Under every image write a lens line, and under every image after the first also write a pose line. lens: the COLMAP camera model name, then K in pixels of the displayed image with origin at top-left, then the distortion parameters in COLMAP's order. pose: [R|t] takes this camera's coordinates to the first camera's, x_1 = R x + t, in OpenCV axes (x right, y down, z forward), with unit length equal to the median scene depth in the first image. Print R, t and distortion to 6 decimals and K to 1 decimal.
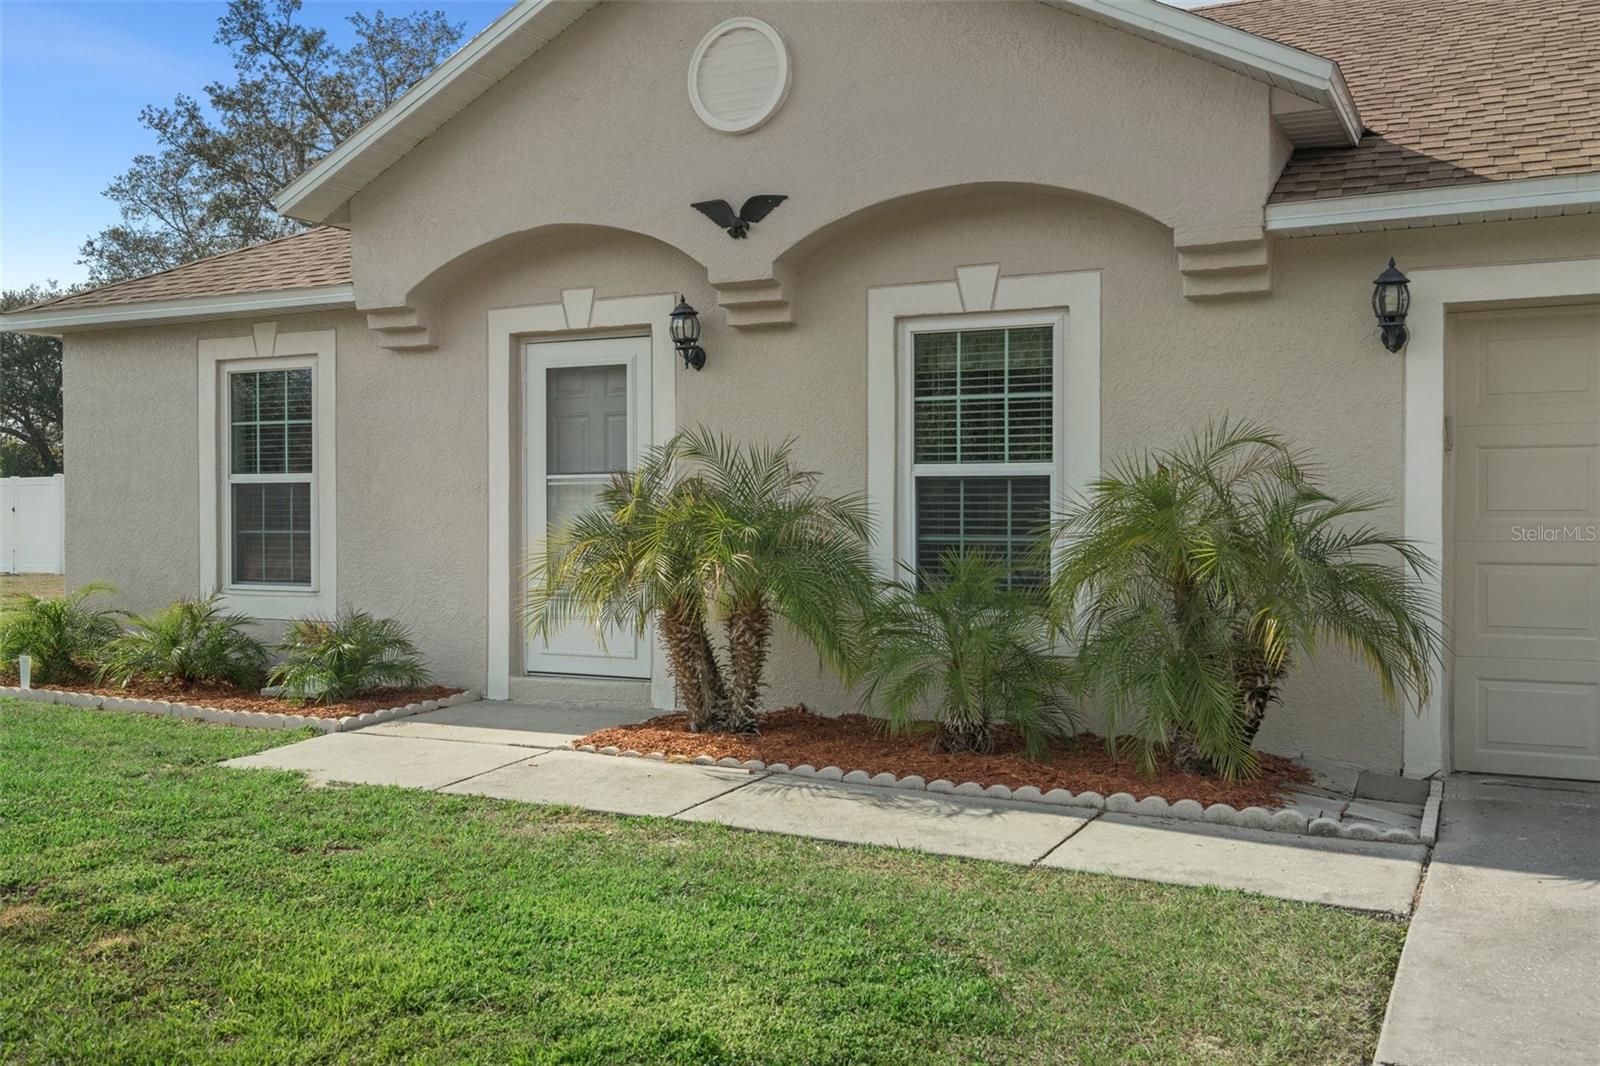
lens RADIAL K [[1466.1, 0, 783.6], [0, 1466.1, 536.7], [0, 0, 1]] dist [-0.003380, 0.000000]
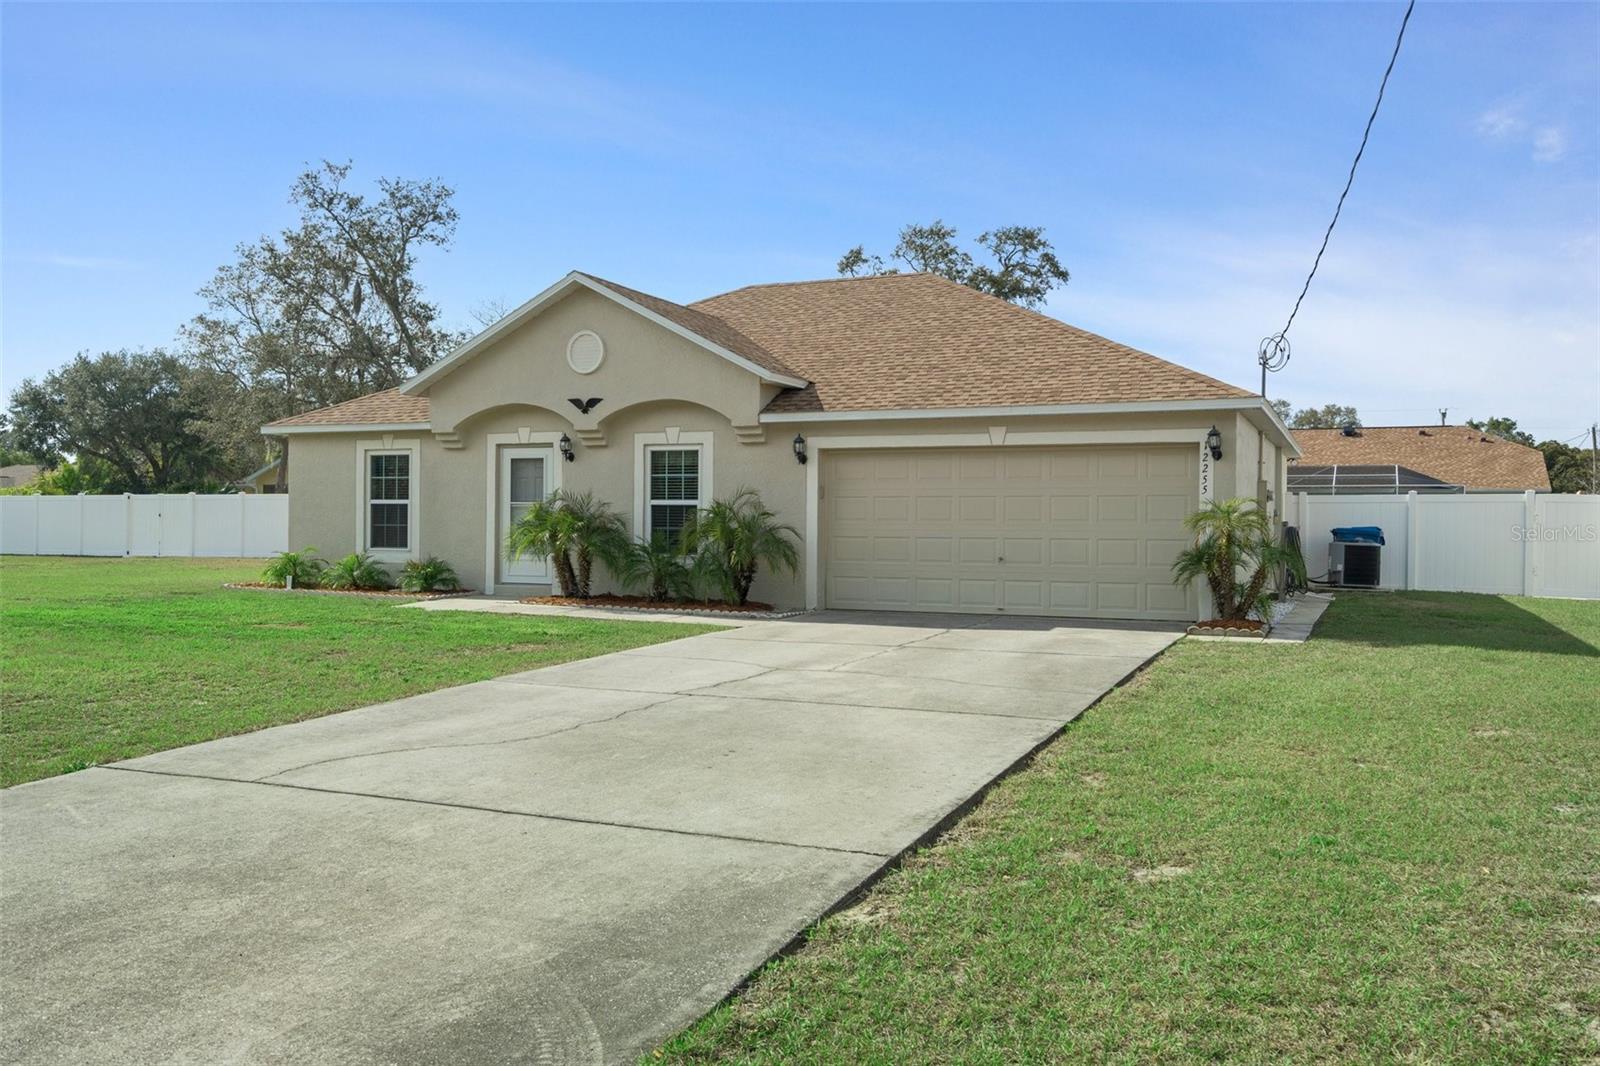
lens RADIAL K [[1283.2, 0, 775.6], [0, 1283.2, 523.6], [0, 0, 1]] dist [0.003994, -0.002449]
pose [[0.998989, 0.009130, 0.044025, 0.199910], [-0.008329, 0.999797, -0.018339, 0.031636], [-0.044184, 0.017954, 0.998862, -1.242842]]
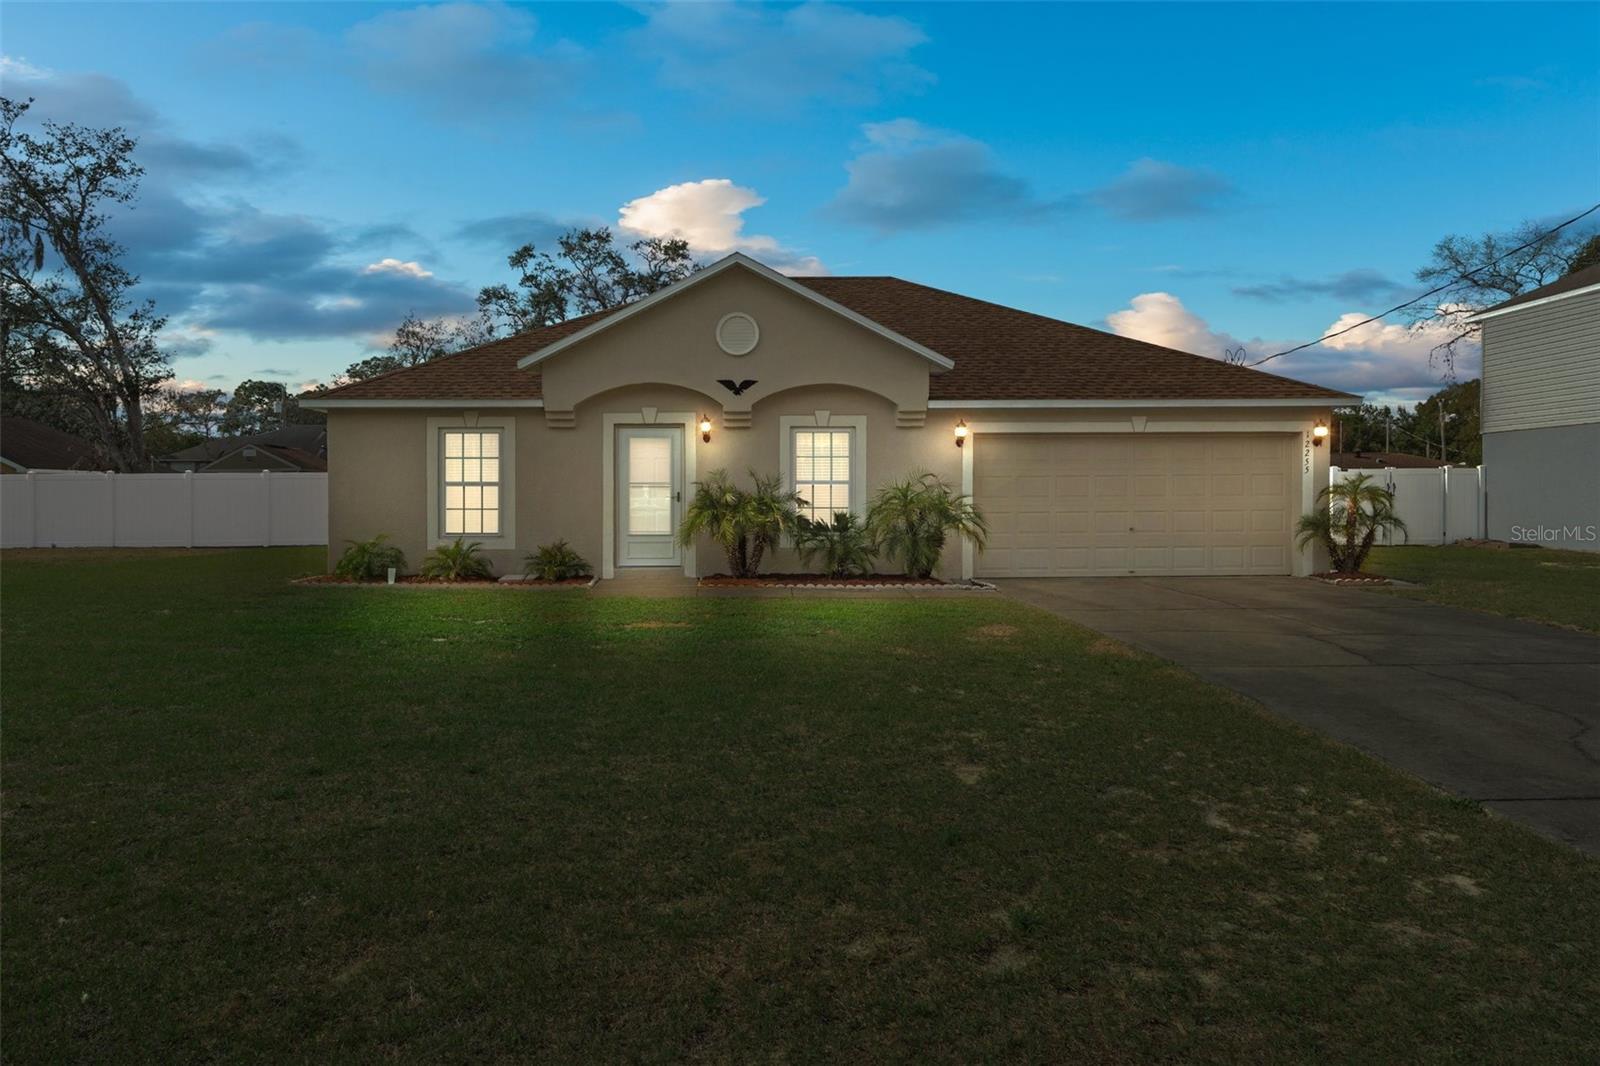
lens RADIAL K [[1122.0, 0, 750.5], [0, 1122.0, 506.1], [0, 0, 1]] dist [0.005653, 0.002675]
pose [[0.881741, -0.006495, 0.471689, -0.916744], [0.012869, 0.999864, -0.010288, 0.017619], [-0.471558, 0.015141, 0.881705, -0.757000]]
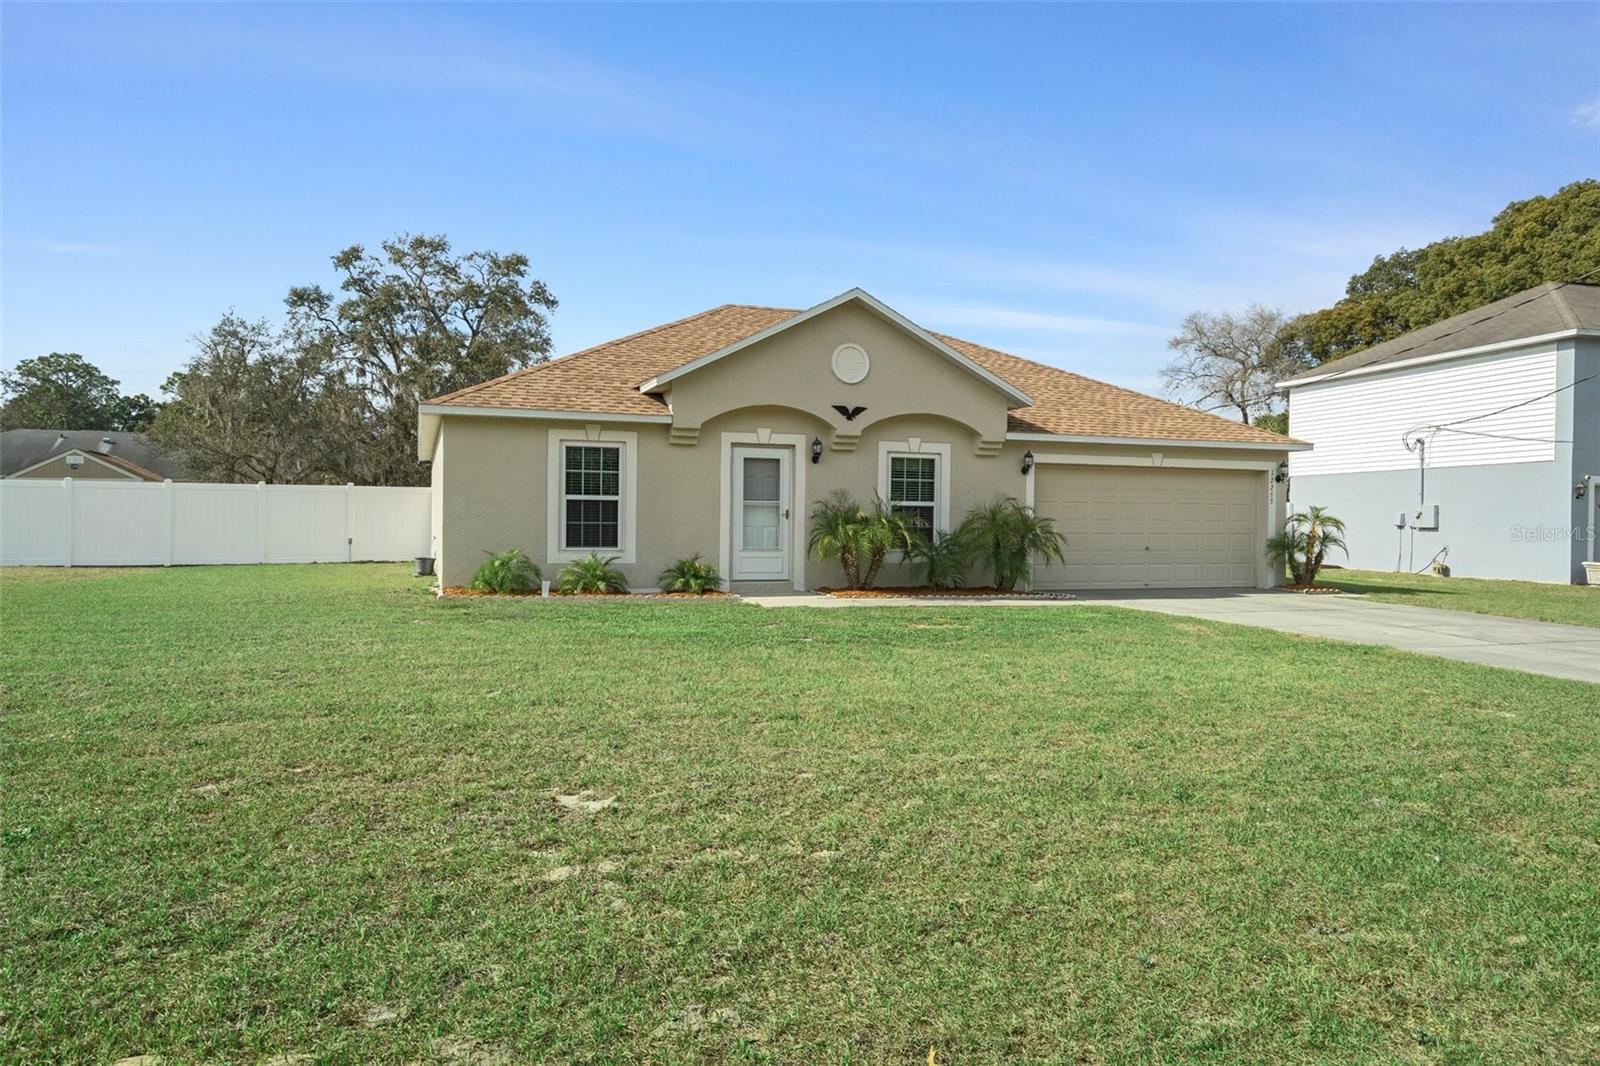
lens RADIAL K [[1136.8, 0, 812.9], [0, 1136.8, 532.2], [0, 0, 1]] dist [0.008826, -0.008951]
pose [[0.680552, 0.005722, 0.732677, -1.606146], [0.005375, 0.999904, -0.012801, 0.039737], [-0.732680, 0.012649, 0.680456, -0.425953]]
